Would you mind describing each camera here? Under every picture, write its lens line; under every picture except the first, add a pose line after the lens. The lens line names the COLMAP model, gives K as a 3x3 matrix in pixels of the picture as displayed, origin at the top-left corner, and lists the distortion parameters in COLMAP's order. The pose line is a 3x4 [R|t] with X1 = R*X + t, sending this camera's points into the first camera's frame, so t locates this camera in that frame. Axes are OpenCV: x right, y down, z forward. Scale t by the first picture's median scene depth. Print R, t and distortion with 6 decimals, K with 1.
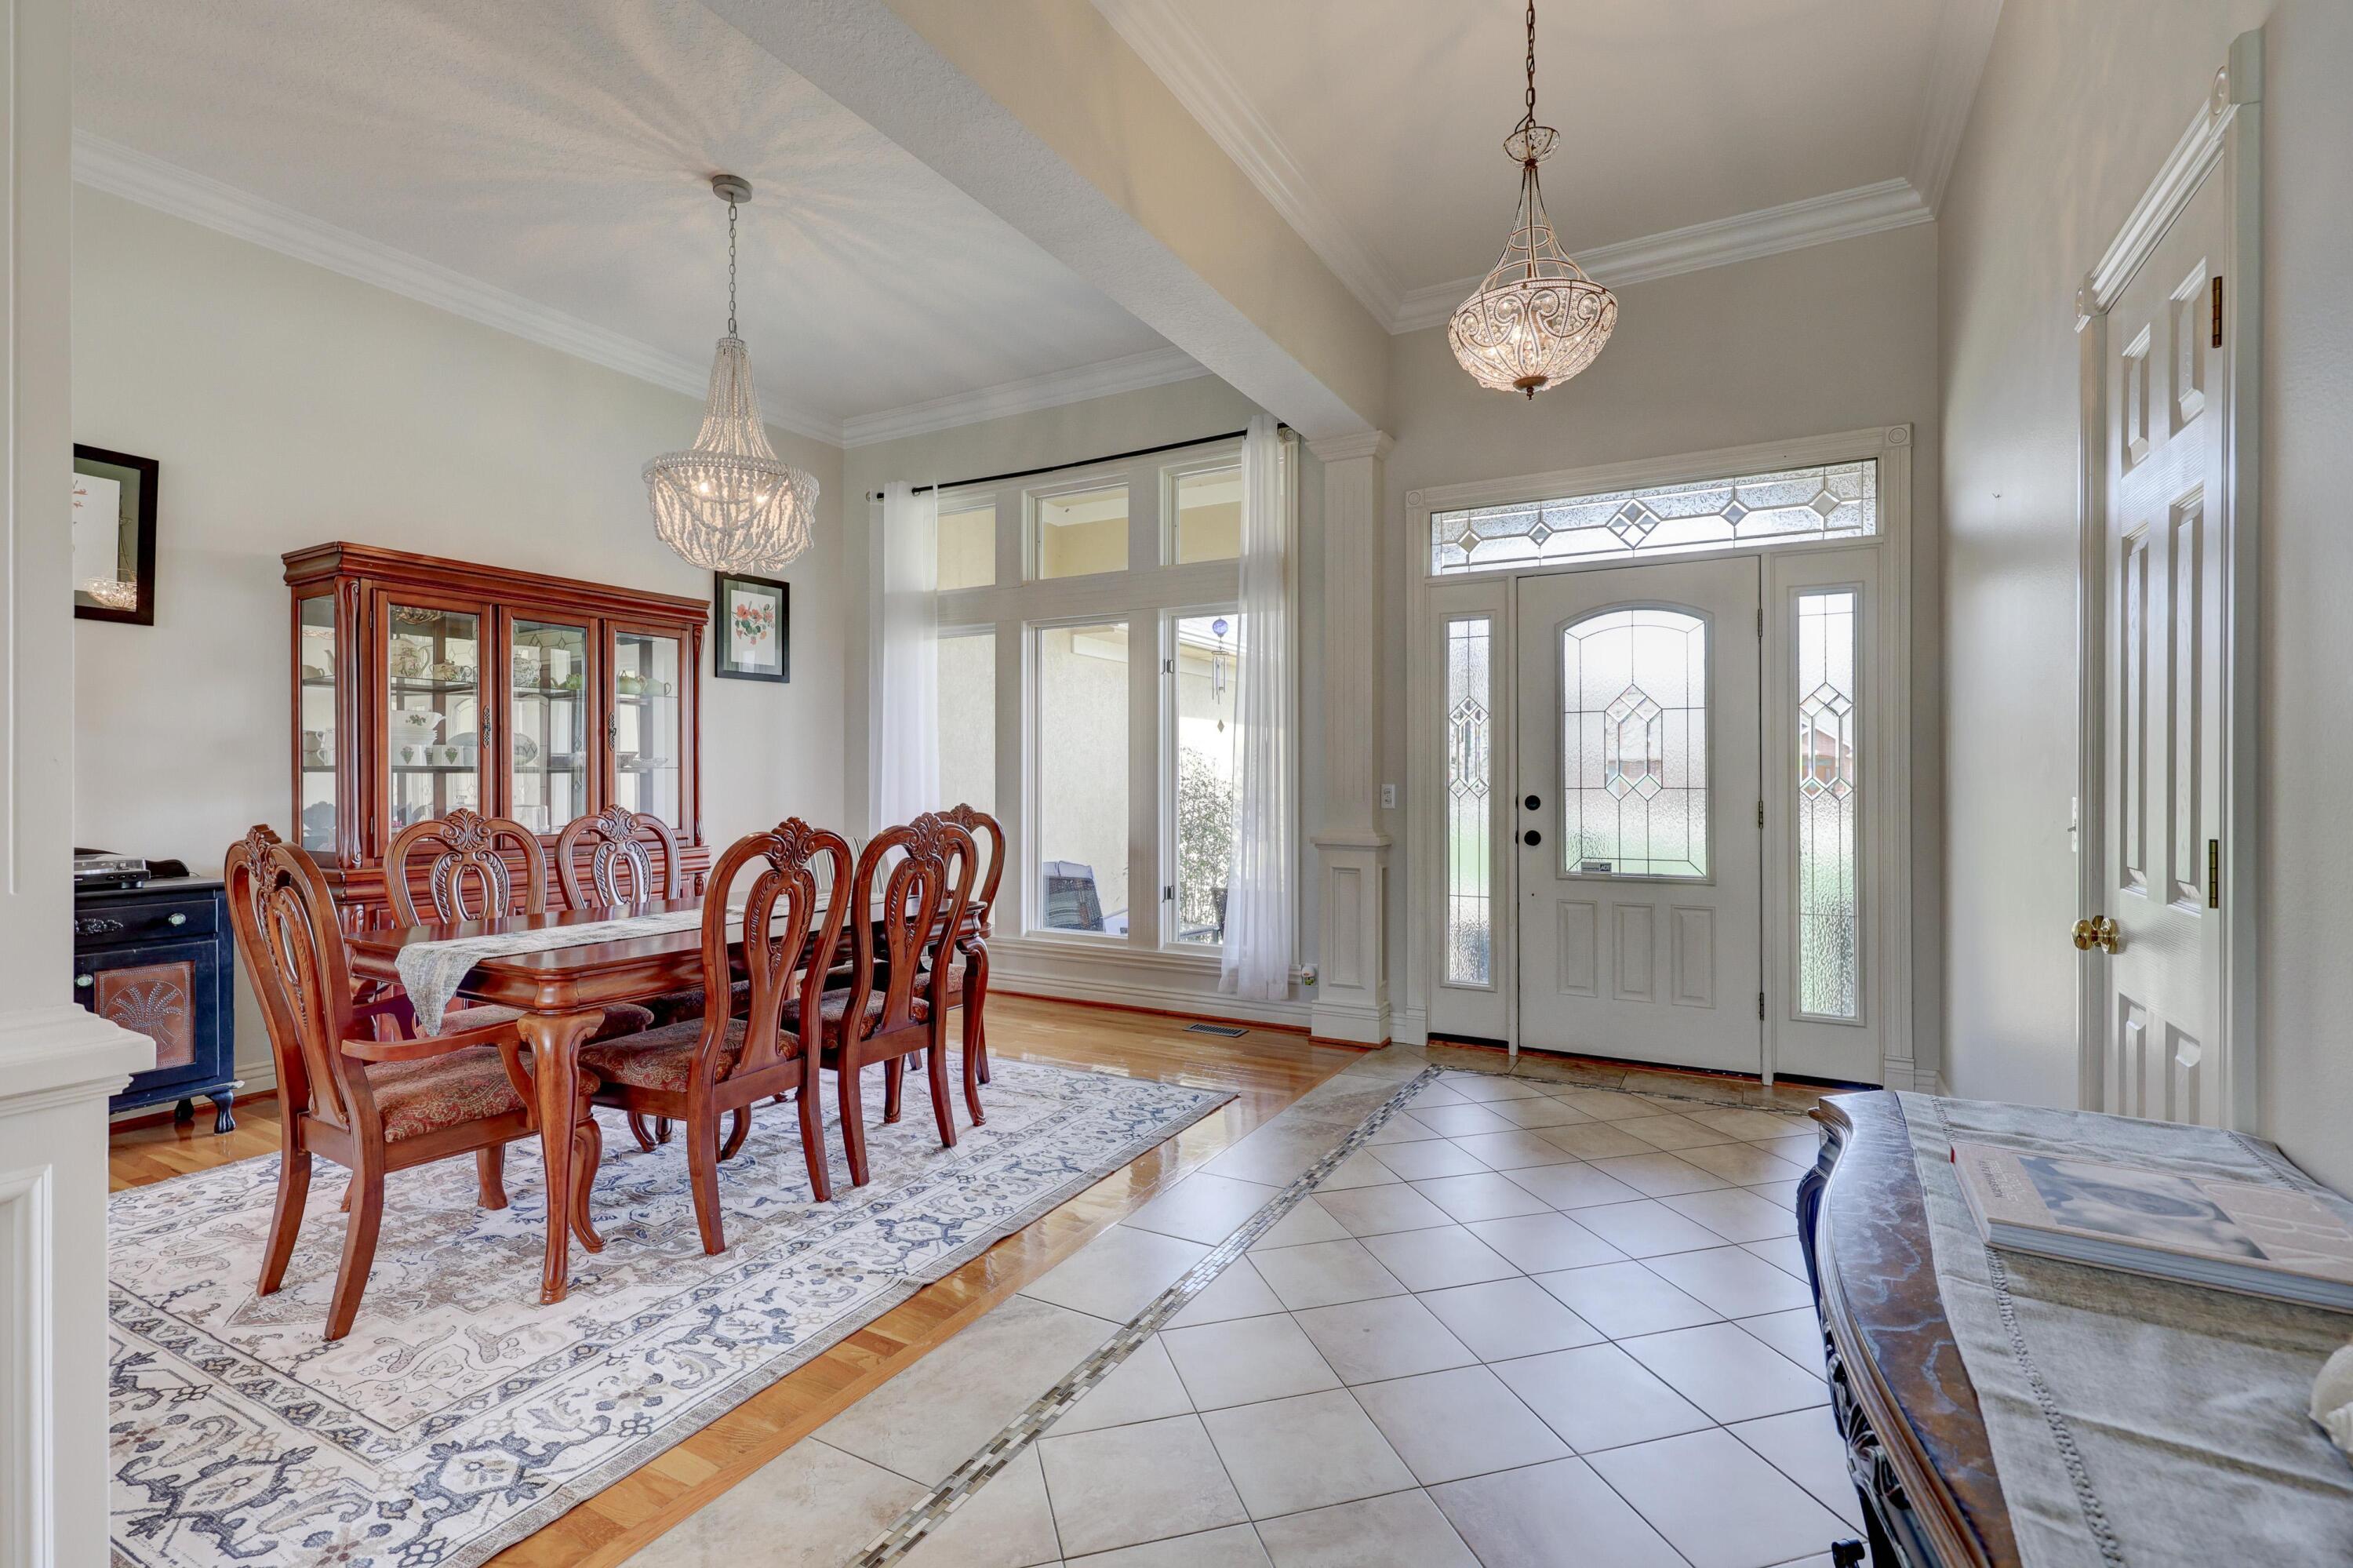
lens RADIAL K [[1077.8, 0, 1186.7], [0, 1077.8, 778.4], [0, 0, 1]] dist [0.001911, 0.000018]
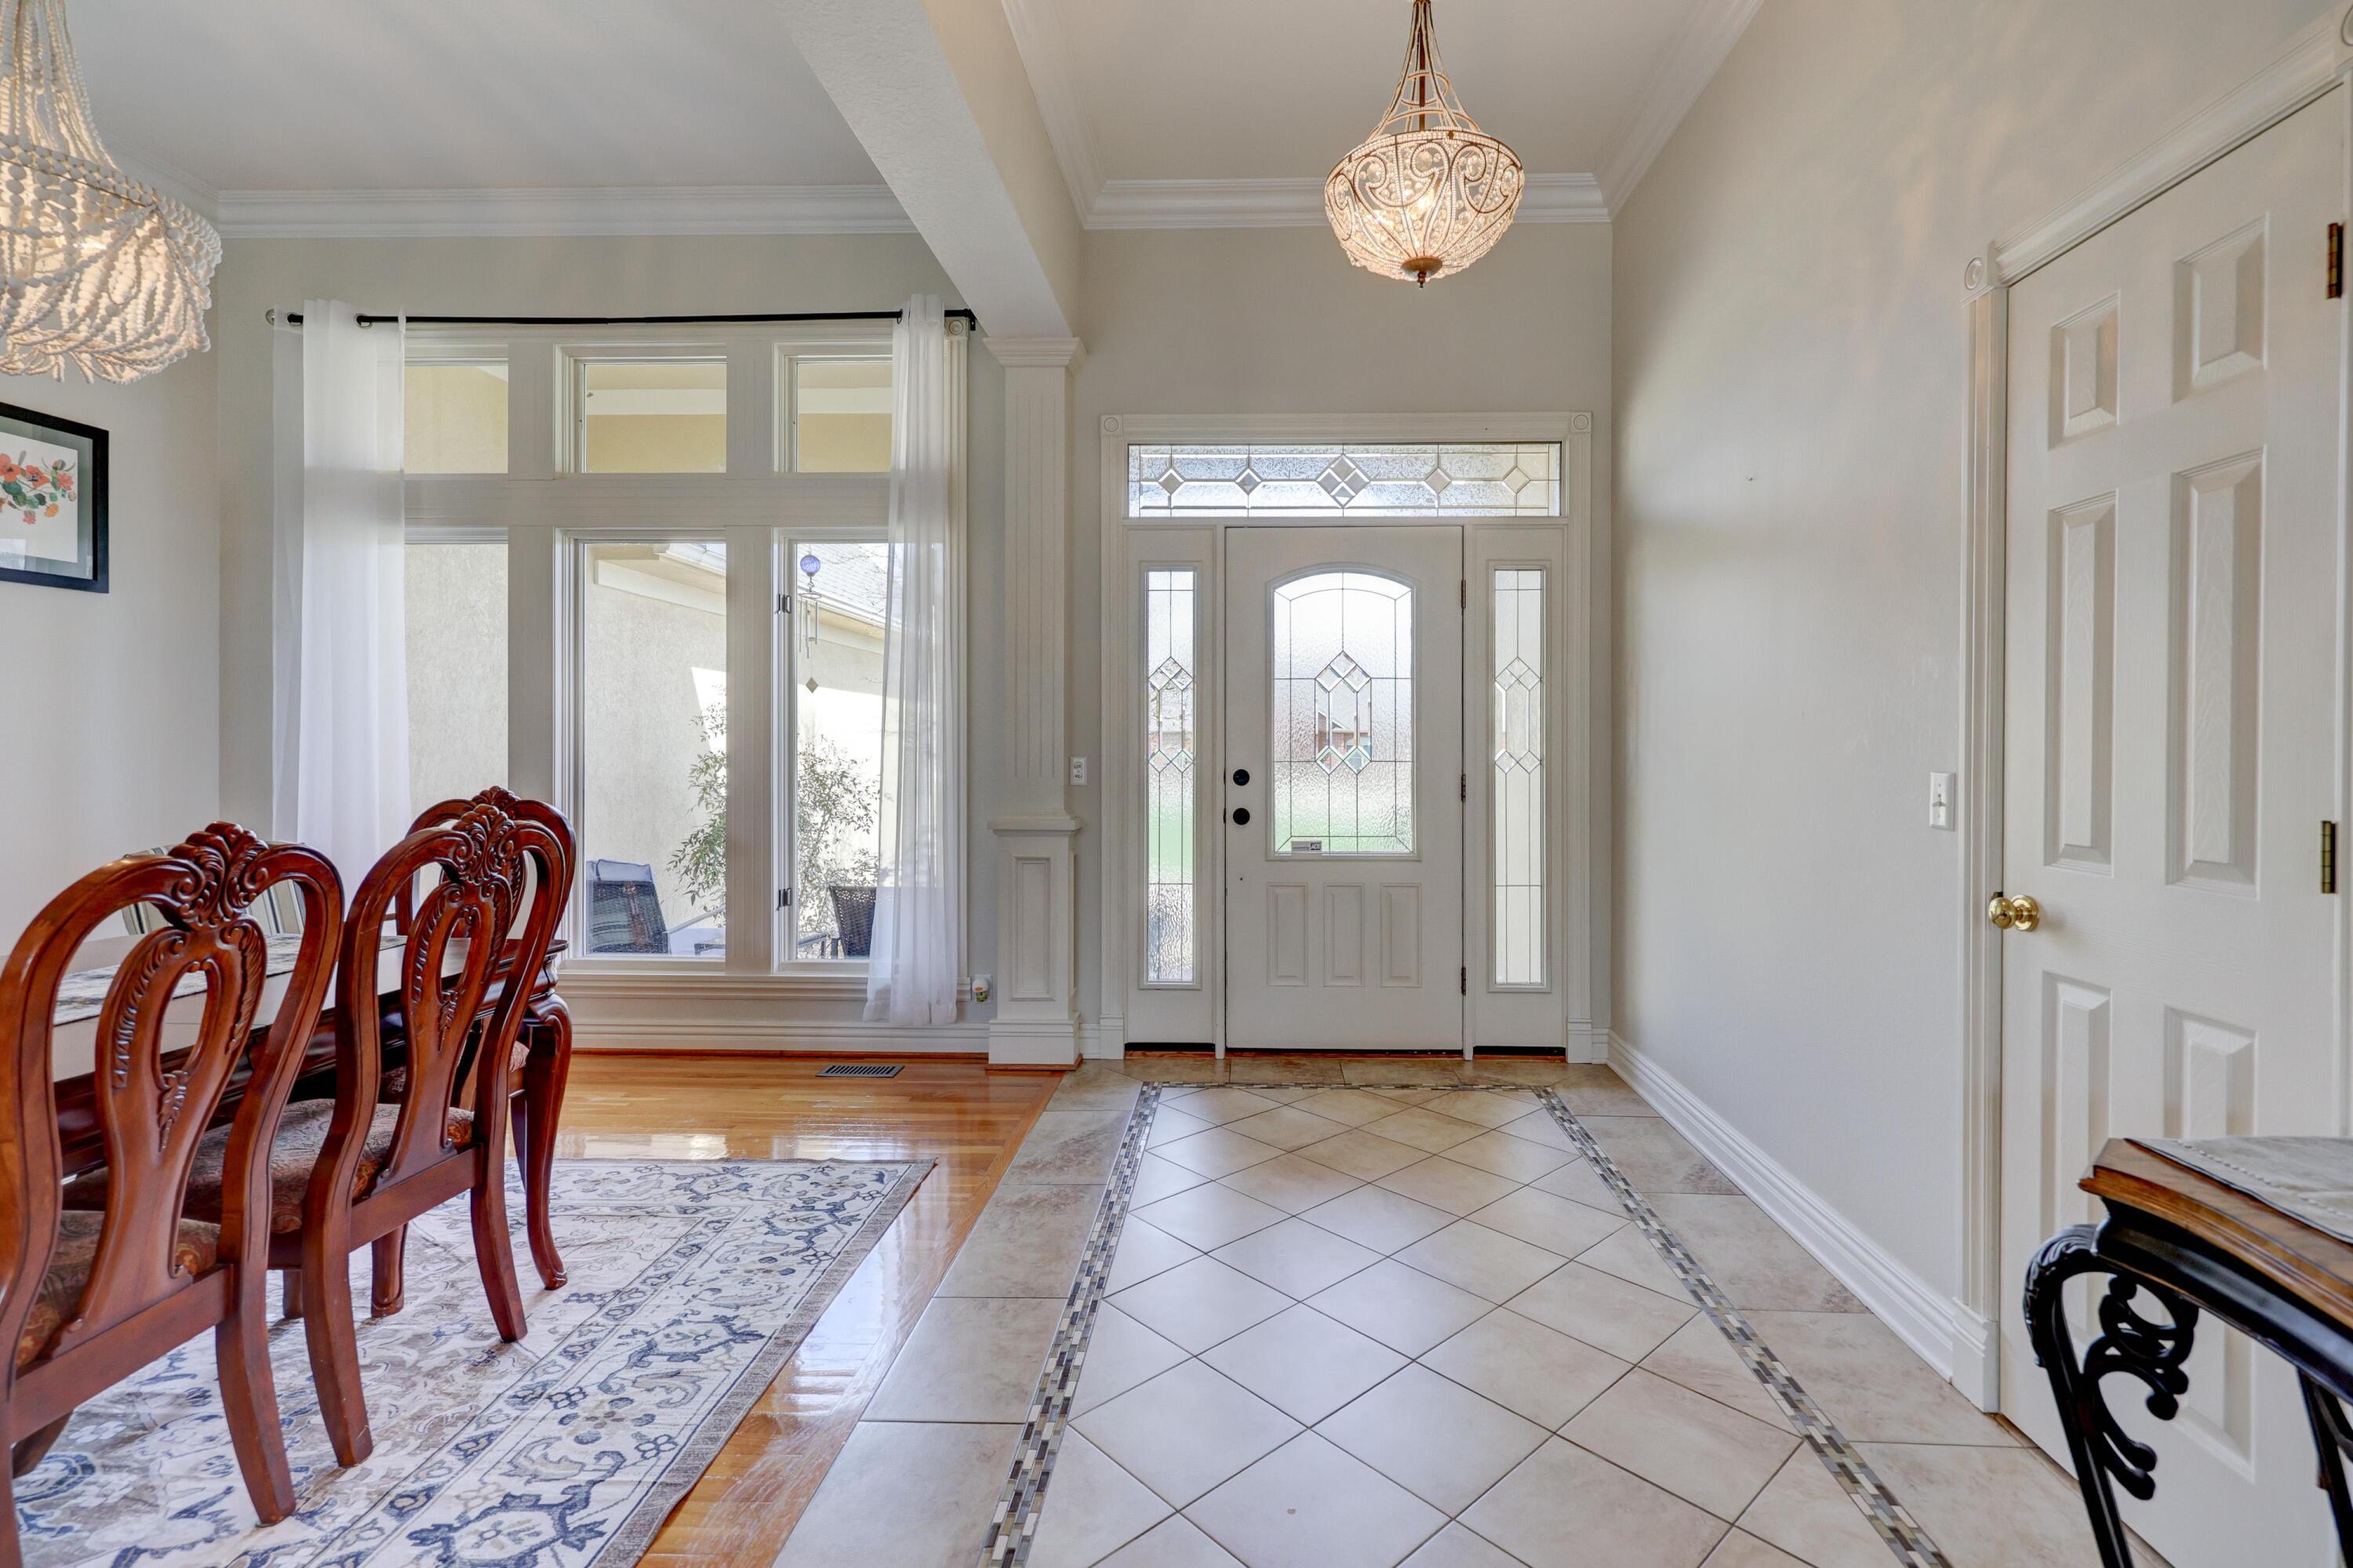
lens RADIAL K [[1077.8, 0, 1211.3], [0, 1077.8, 753.2], [0, 0, 1]] dist [0.001911, 0.000018]
pose [[0.888869, 0.001434, 0.458160, -0.123601], [-0.003289, 0.999989, 0.003251, -0.000824], [-0.458150, -0.004396, 0.888864, 0.218402]]
